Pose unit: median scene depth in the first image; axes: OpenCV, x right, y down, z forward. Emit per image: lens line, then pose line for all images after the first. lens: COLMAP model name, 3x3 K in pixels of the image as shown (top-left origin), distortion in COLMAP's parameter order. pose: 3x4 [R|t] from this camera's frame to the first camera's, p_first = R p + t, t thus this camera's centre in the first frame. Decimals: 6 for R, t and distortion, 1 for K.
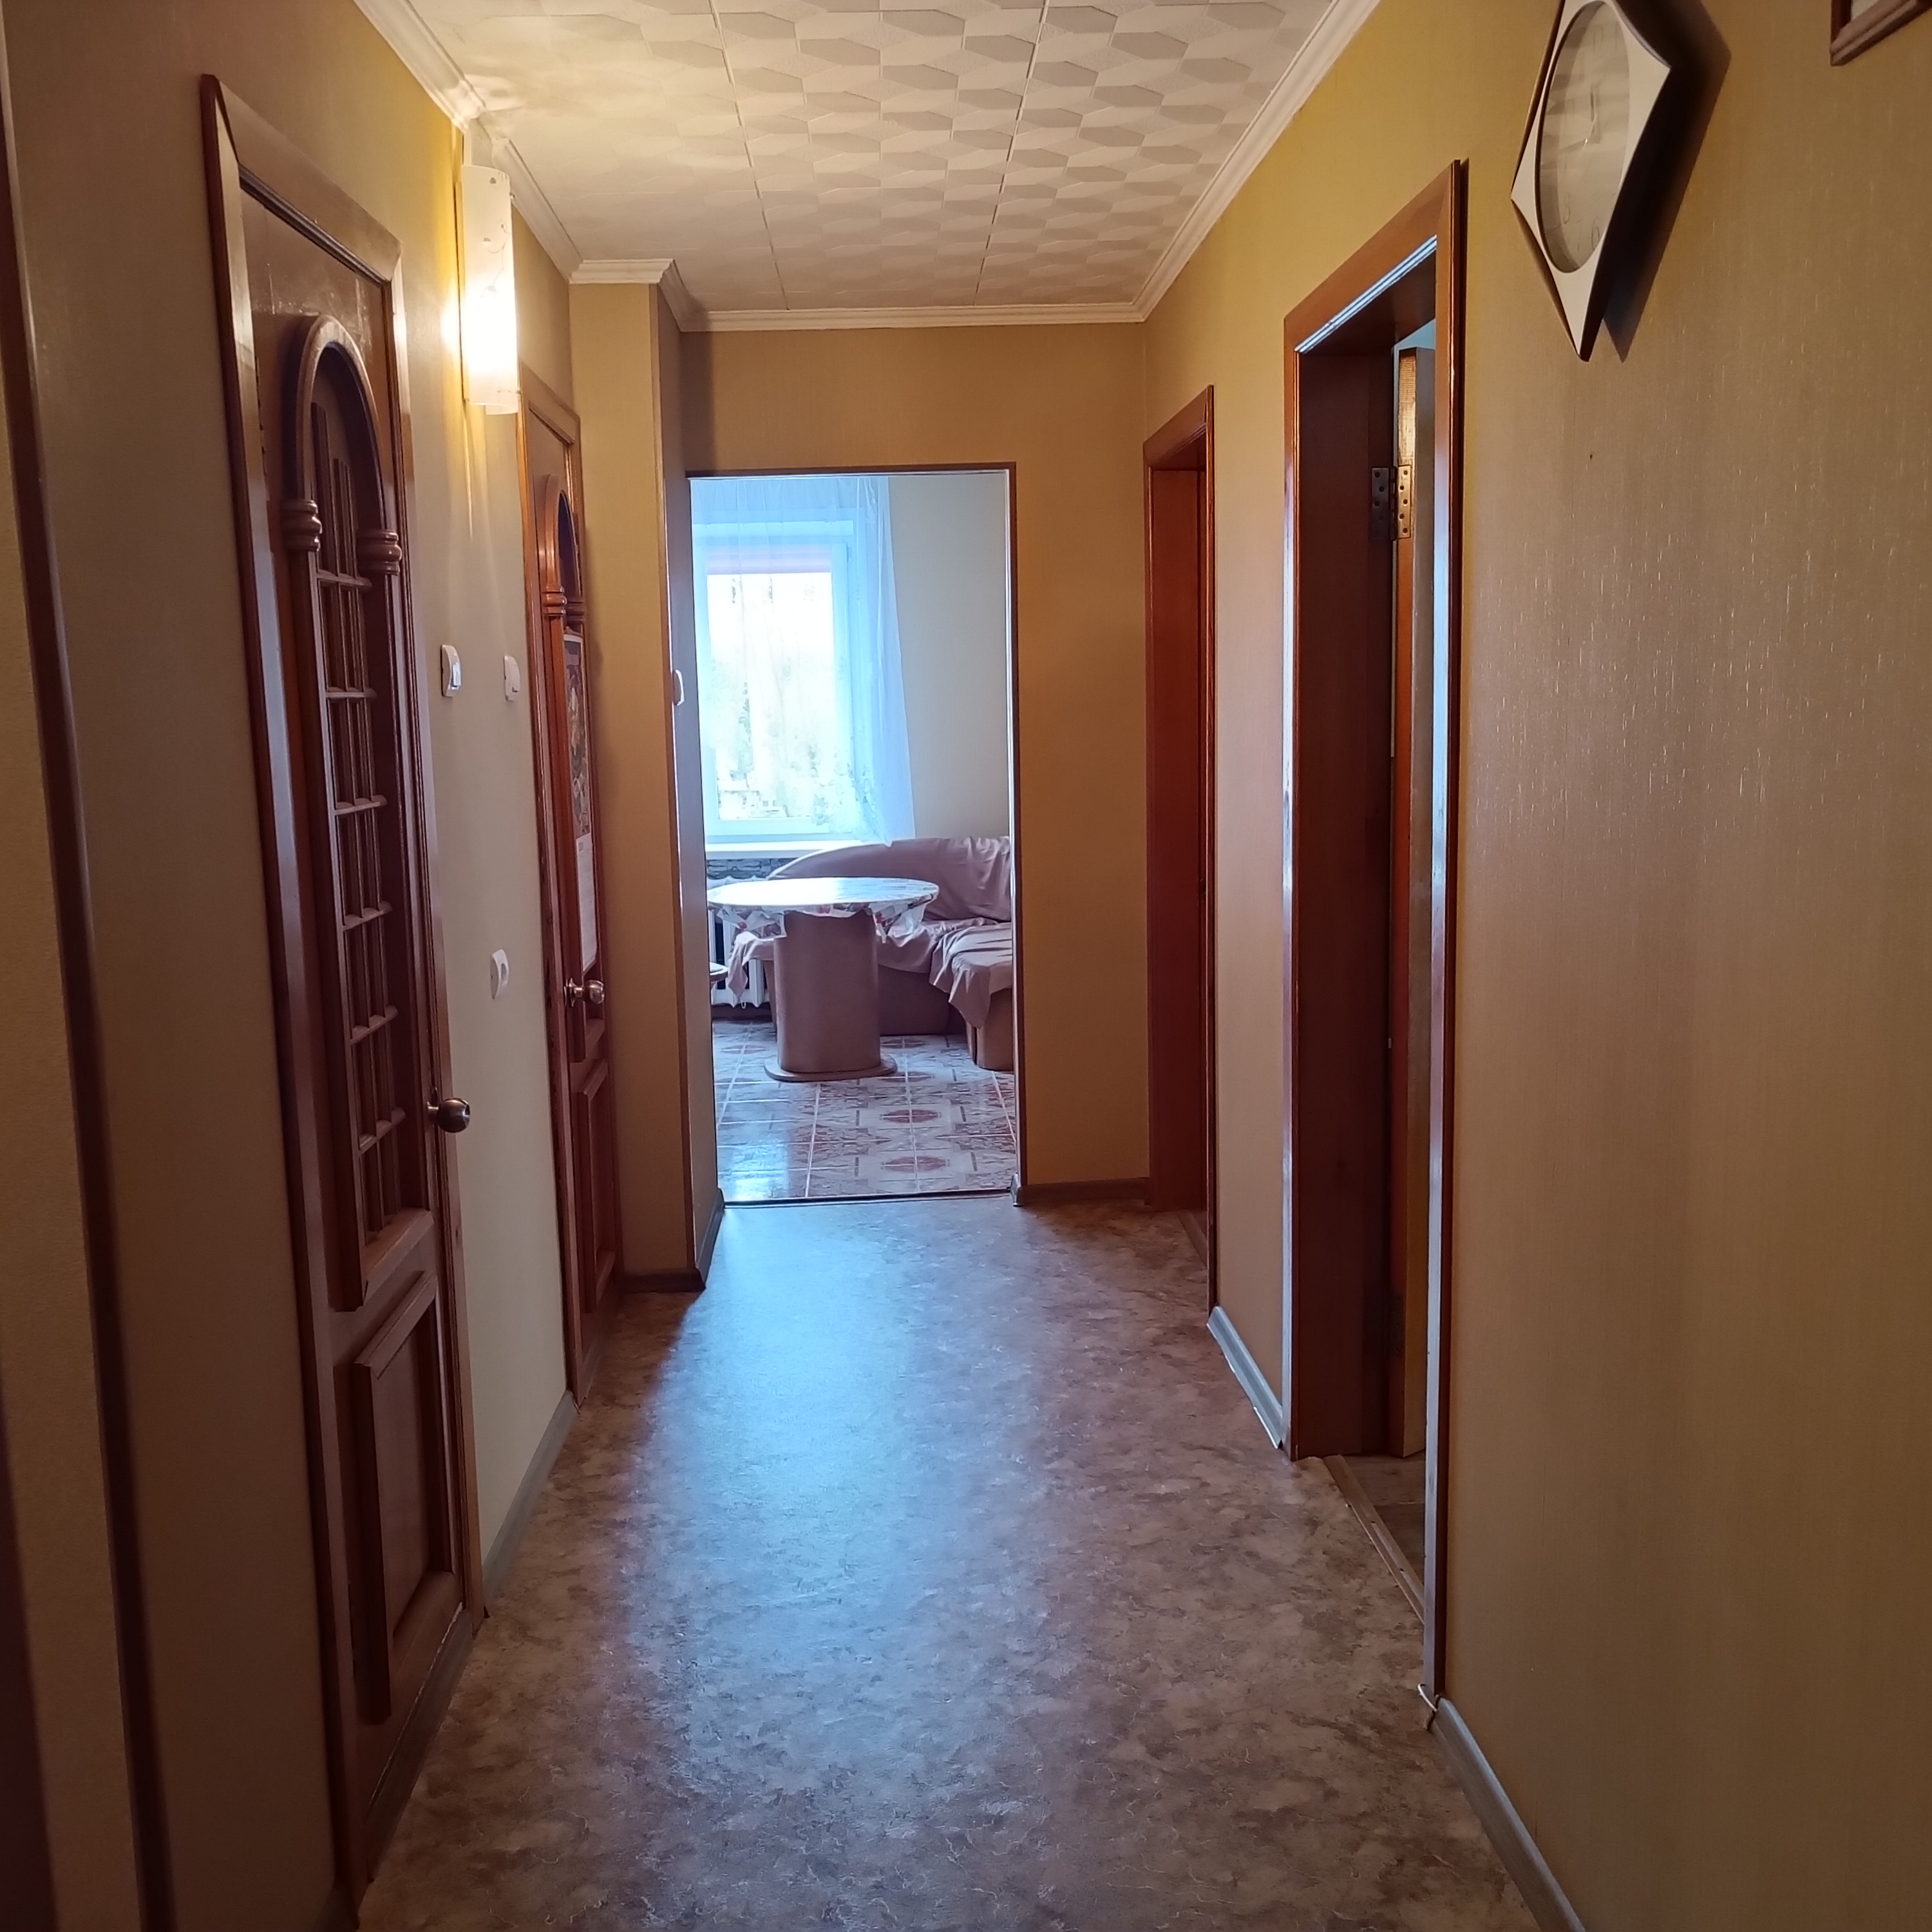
lens RADIAL K [[1817.7, 0, 966.0], [0, 1817.7, 966.0], [0, 0, 1]] dist [-0.004921, -0.001542]
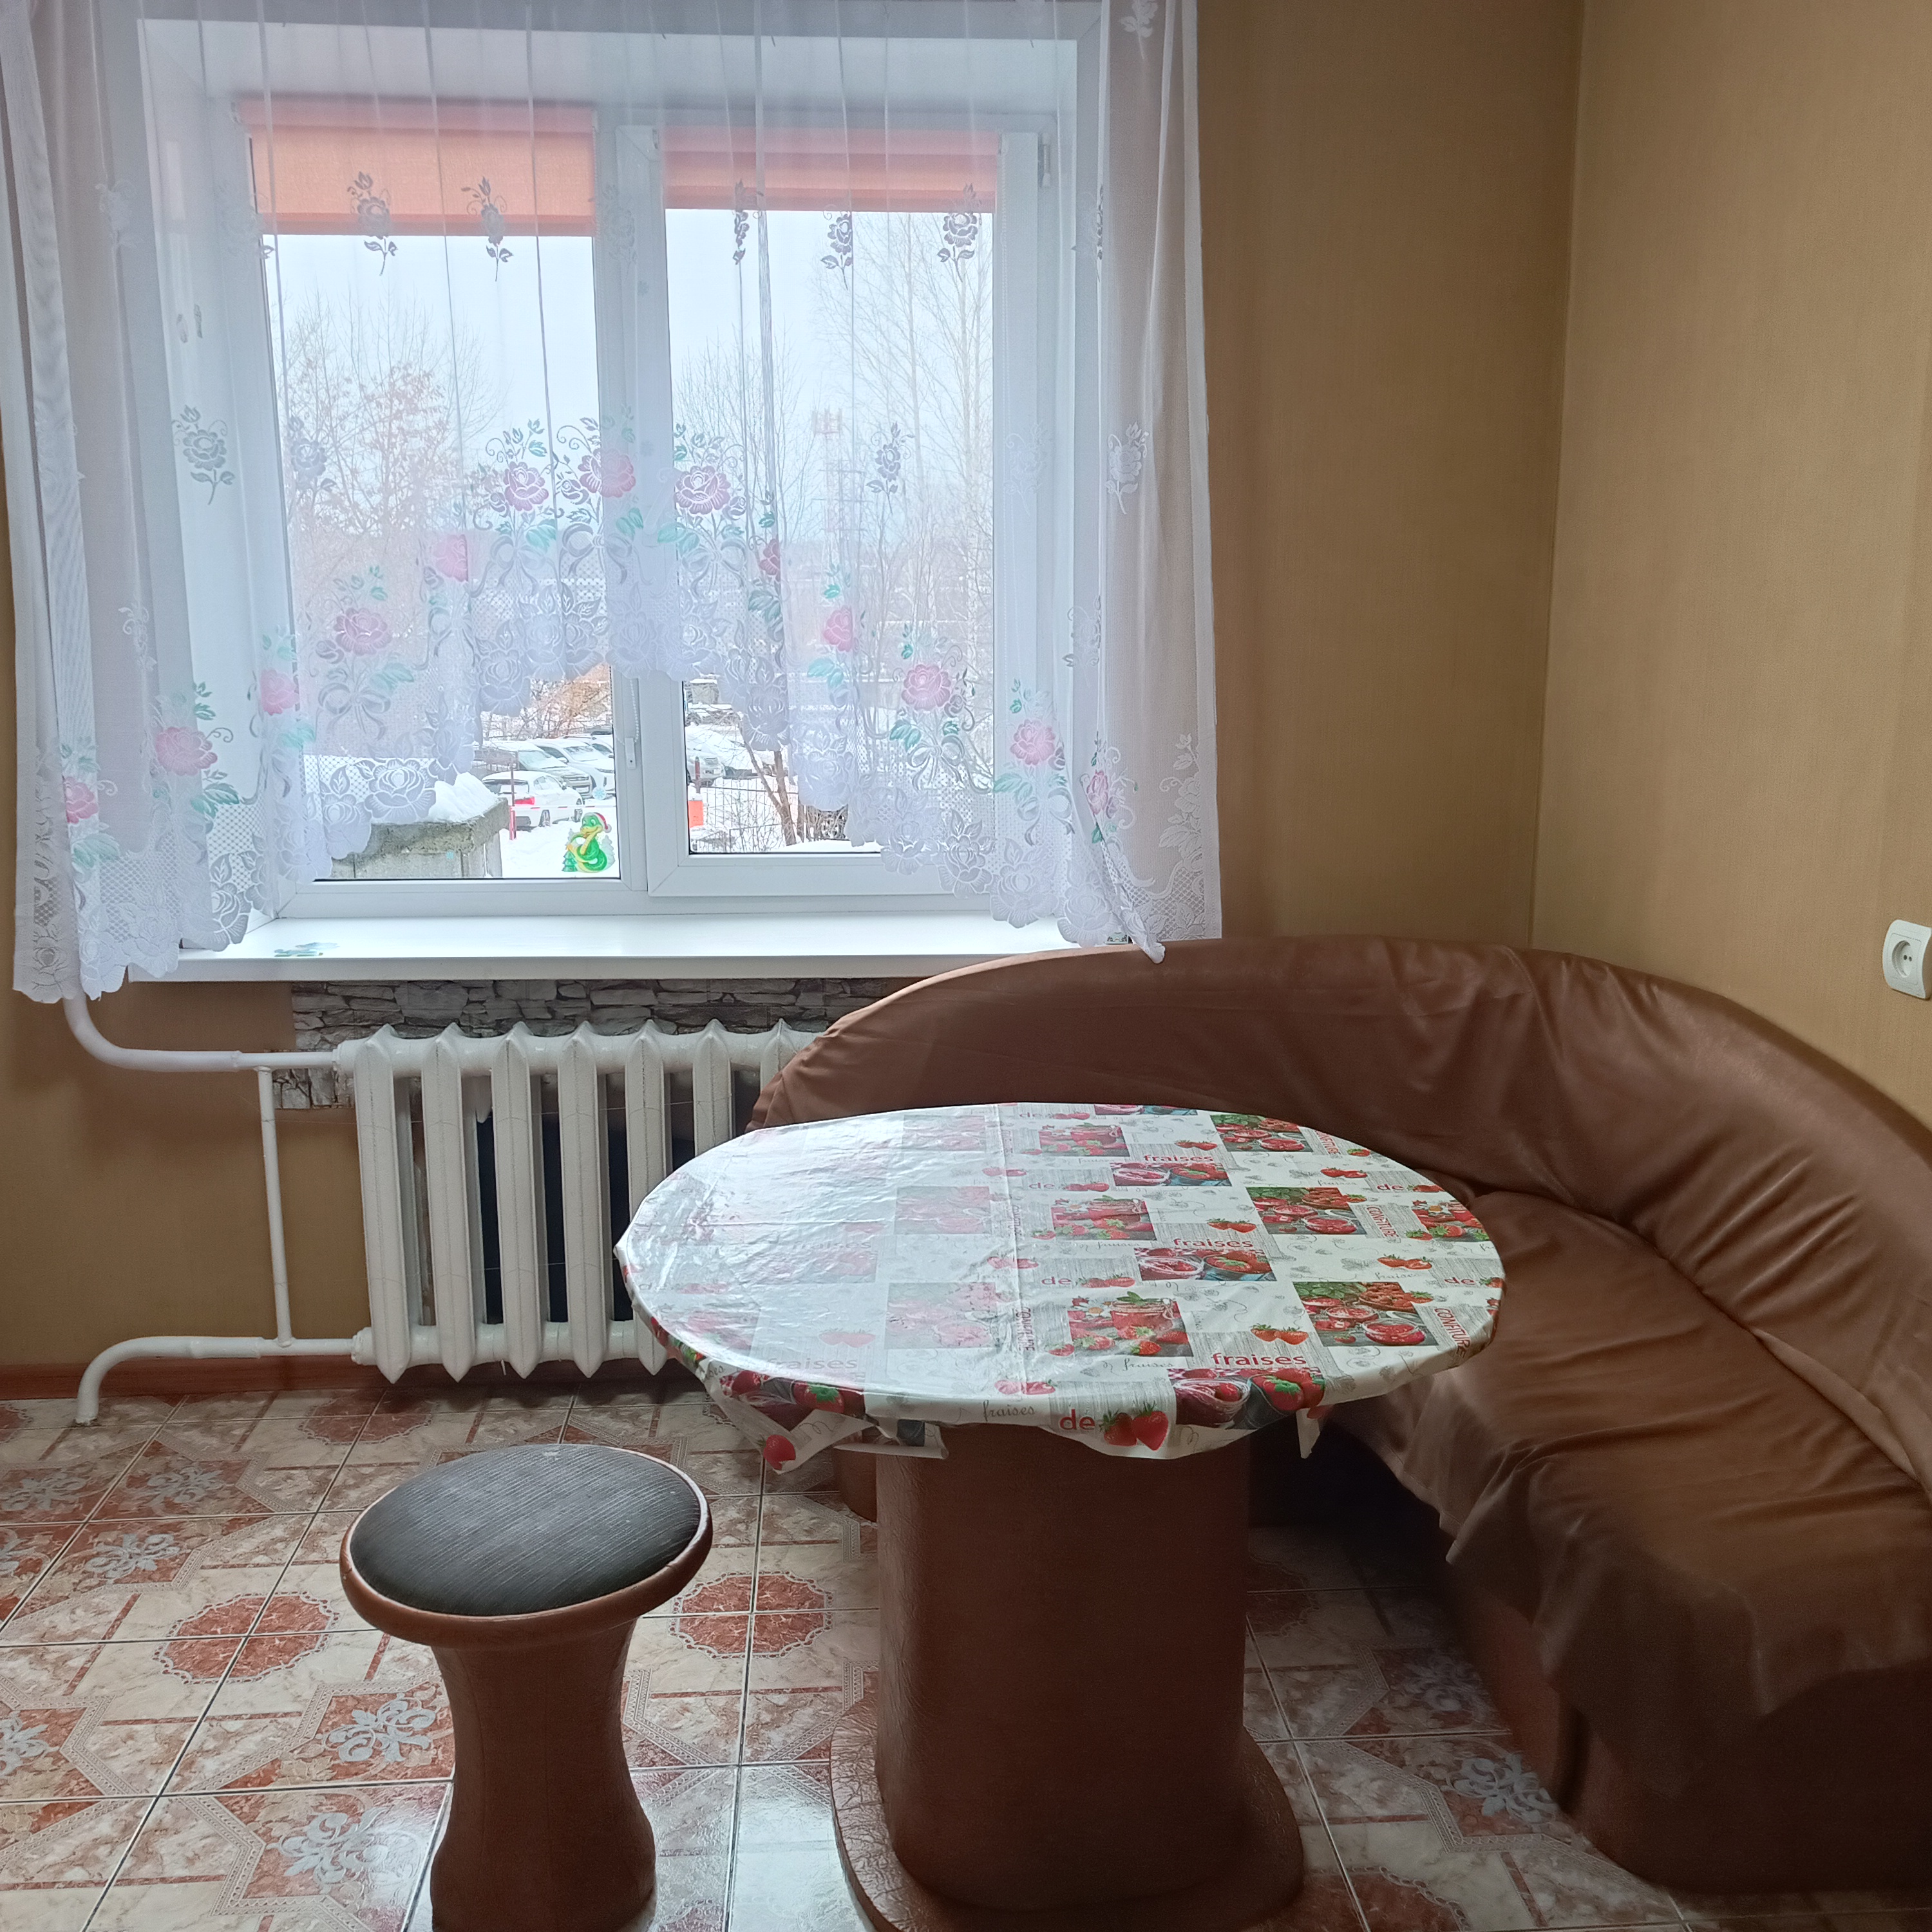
lens RADIAL K [[1817.7, 0, 966.0], [0, 1817.7, 966.0], [0, 0, 1]] dist [-0.004921, -0.001542]
pose [[0.999760, 0.020979, 0.006253, -0.083052], [-0.021254, 0.998635, 0.047714, -0.080966], [-0.005243, -0.047836, 0.998841, 0.633507]]
